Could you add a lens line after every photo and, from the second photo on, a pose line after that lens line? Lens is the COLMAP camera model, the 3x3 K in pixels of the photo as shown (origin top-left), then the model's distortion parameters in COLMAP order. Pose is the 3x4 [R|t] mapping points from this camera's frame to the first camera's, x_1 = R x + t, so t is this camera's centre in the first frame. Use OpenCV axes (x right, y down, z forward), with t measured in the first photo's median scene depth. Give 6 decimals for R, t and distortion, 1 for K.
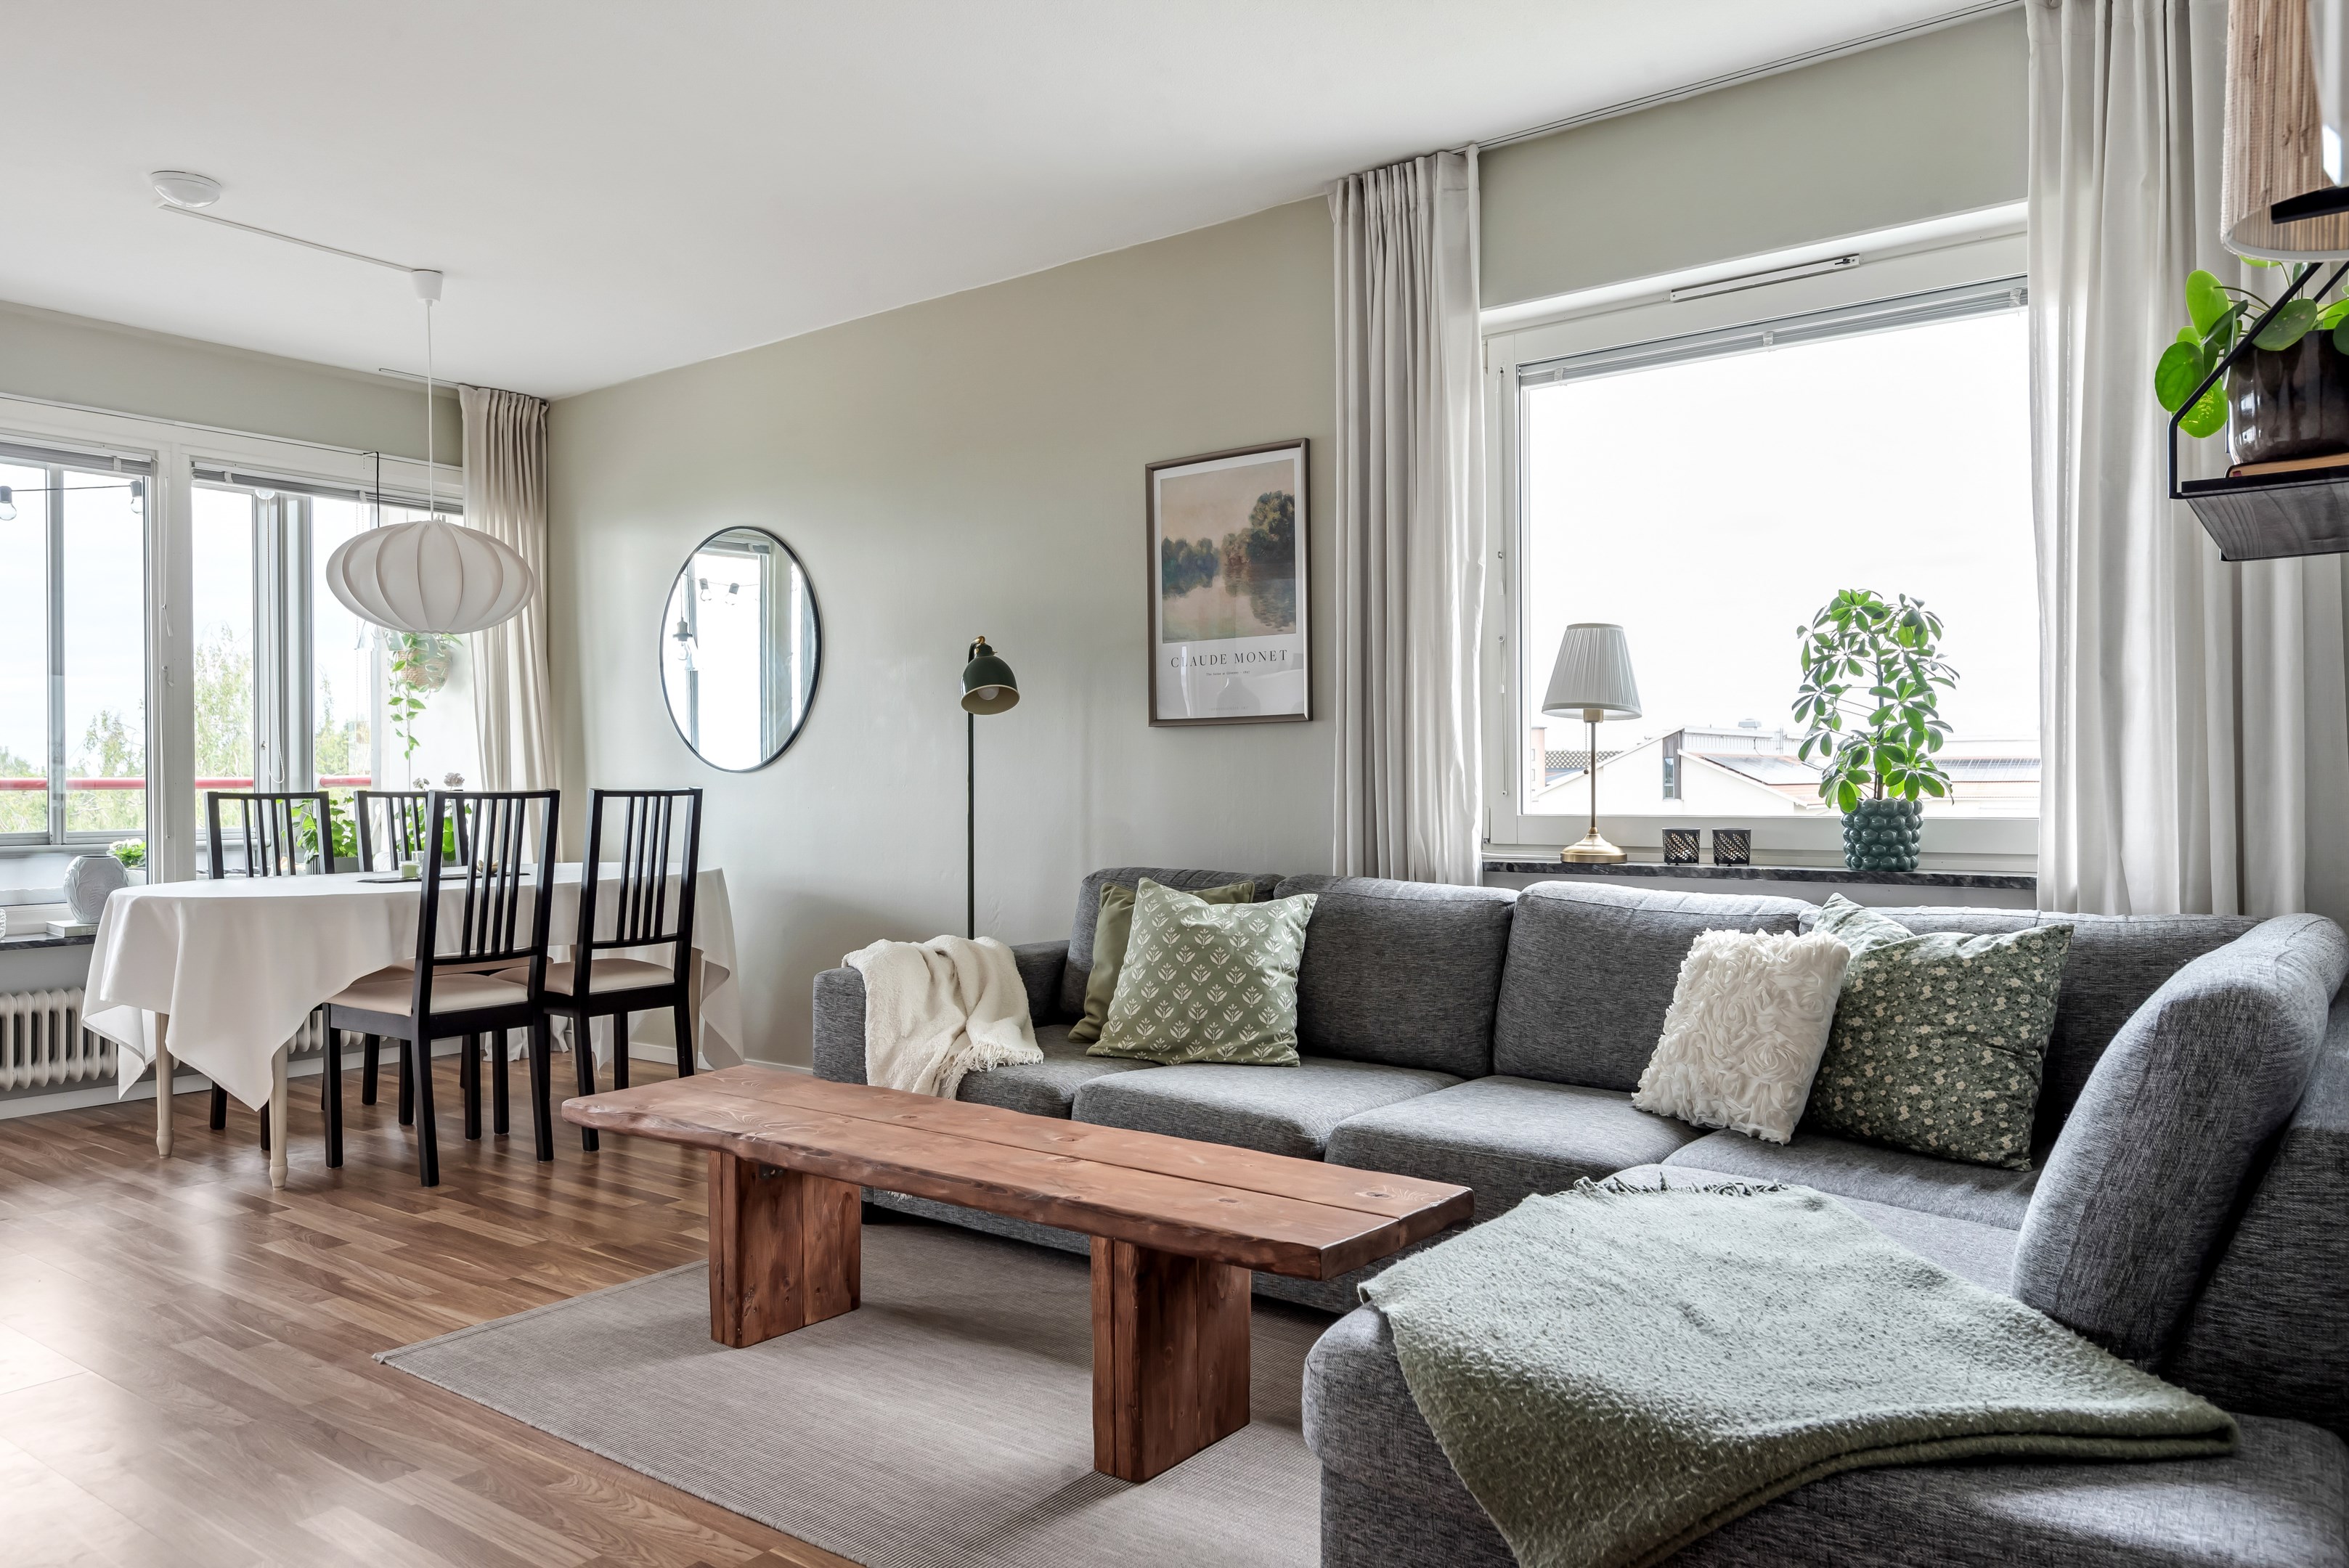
lens RADIAL K [[1631.0, 0, 1172.3], [0, 1631.0, 776.5], [0, 0, 1]] dist [0.004377, 0.001712]
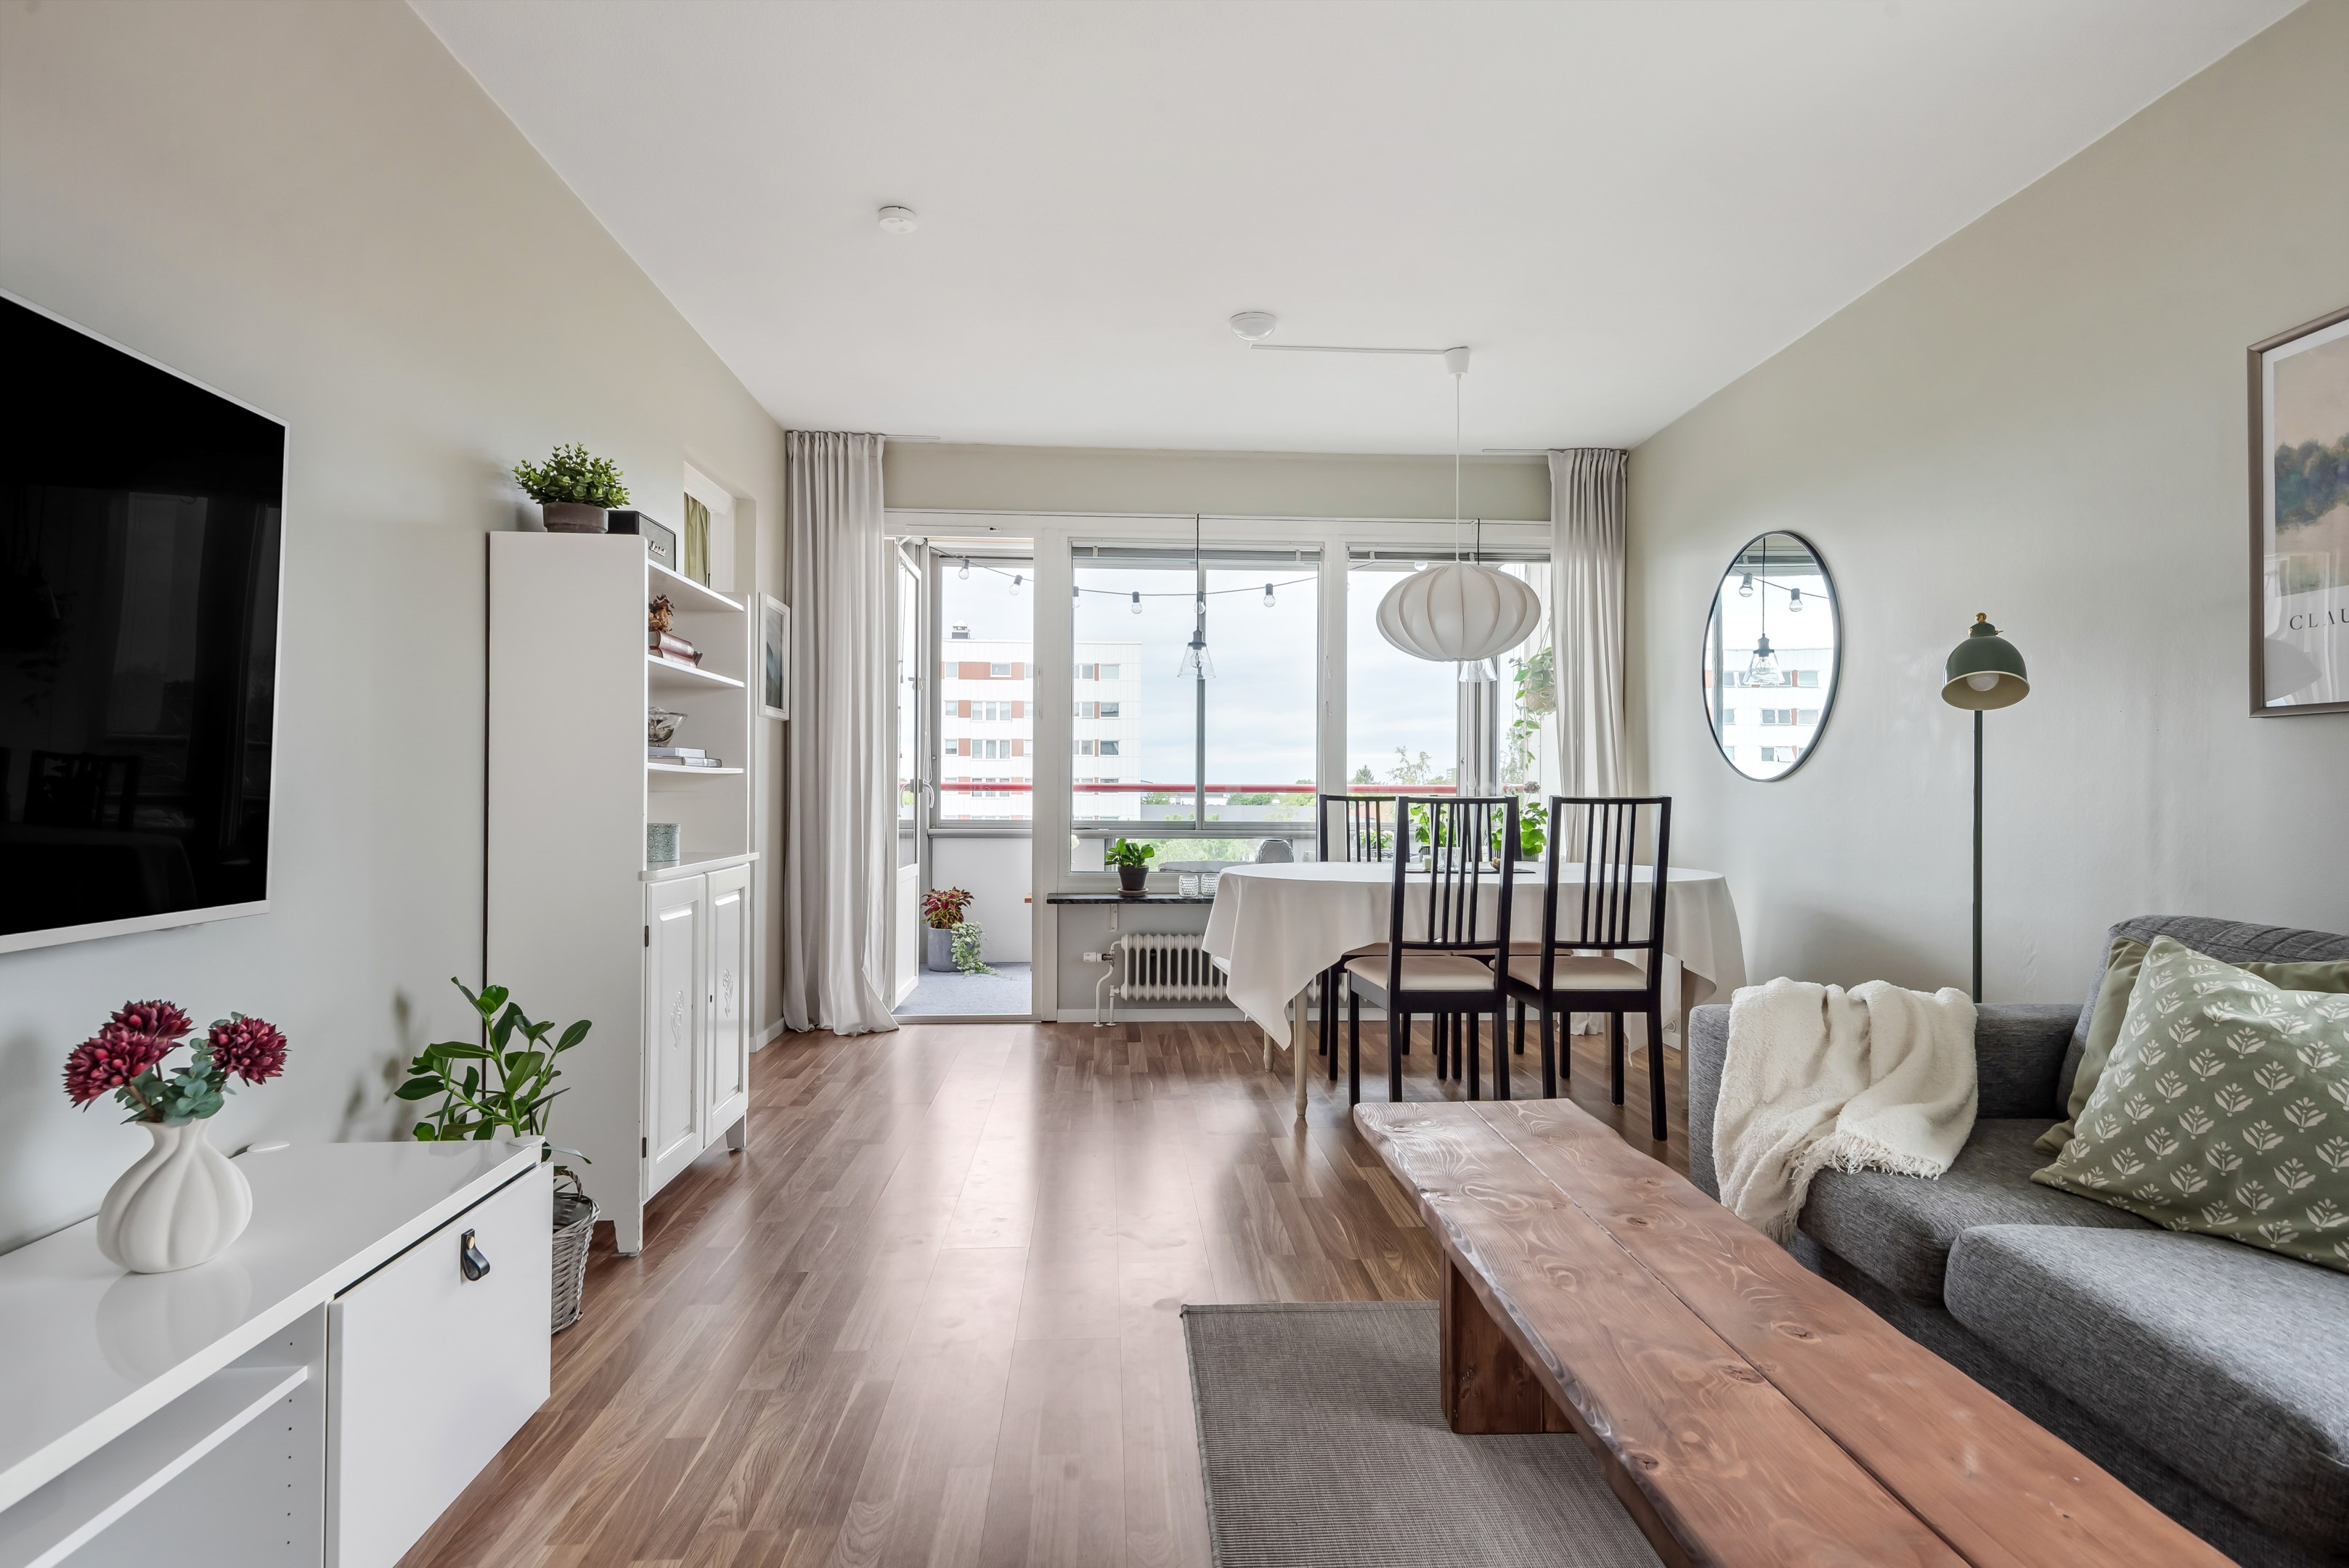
lens RADIAL K [[1239.1, 0, 1164.3], [0, 1239.1, 777.3], [0, 0, 1]] dist [0.014110, -0.009302]
pose [[0.643779, 0.001824, -0.765209, 0.102190], [-0.008380, 0.999954, -0.004668, 0.001790], [0.765165, 0.009418, 0.643765, 0.314864]]
